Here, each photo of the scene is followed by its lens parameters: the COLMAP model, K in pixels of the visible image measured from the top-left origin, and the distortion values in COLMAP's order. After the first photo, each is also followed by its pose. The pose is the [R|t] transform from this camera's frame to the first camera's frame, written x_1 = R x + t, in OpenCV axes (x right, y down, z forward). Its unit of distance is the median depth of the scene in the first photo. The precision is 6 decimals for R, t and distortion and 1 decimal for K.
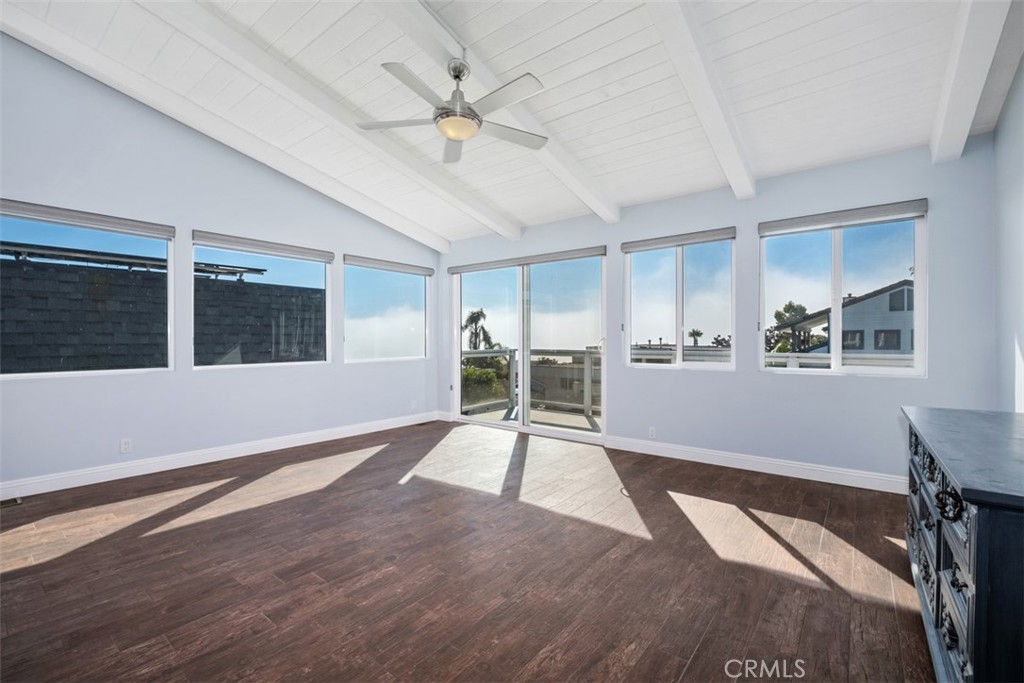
lens RADIAL K [[444.7, 0, 509.5], [0, 444.7, 337.9], [0, 0, 1]] dist [-0.009490, 0.001176]
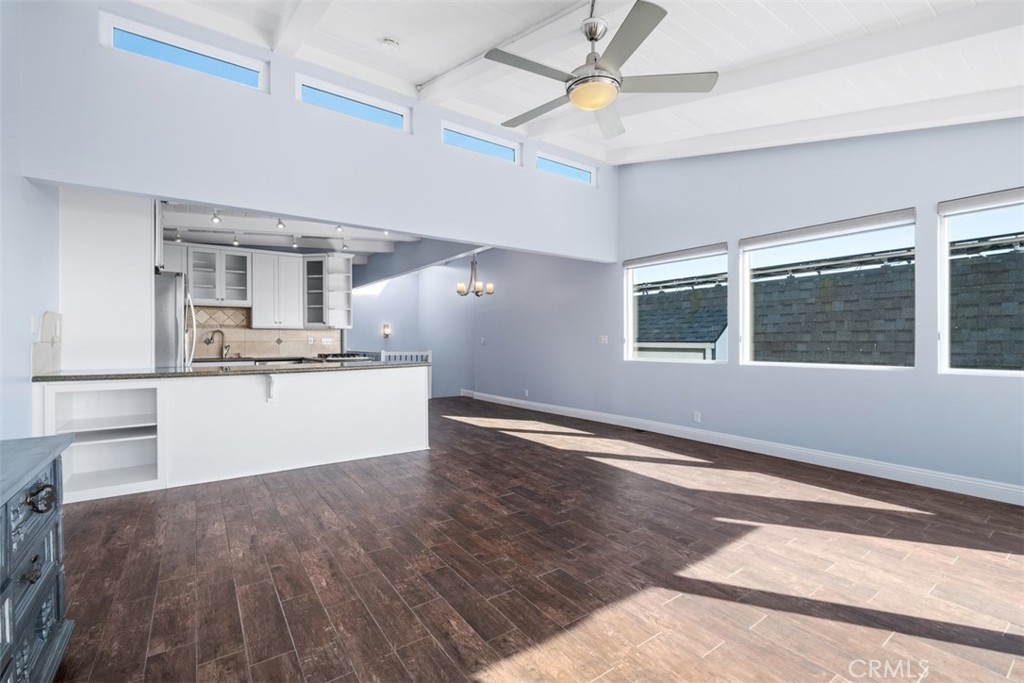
lens RADIAL K [[444.7, 0, 506.8], [0, 444.7, 345.9], [0, 0, 1]] dist [-0.009490, 0.001176]
pose [[-0.280650, 0.016543, -0.959668, 0.404797], [0.008036, 0.999857, 0.014886, 0.002726], [0.959777, -0.003534, -0.280743, 0.566103]]
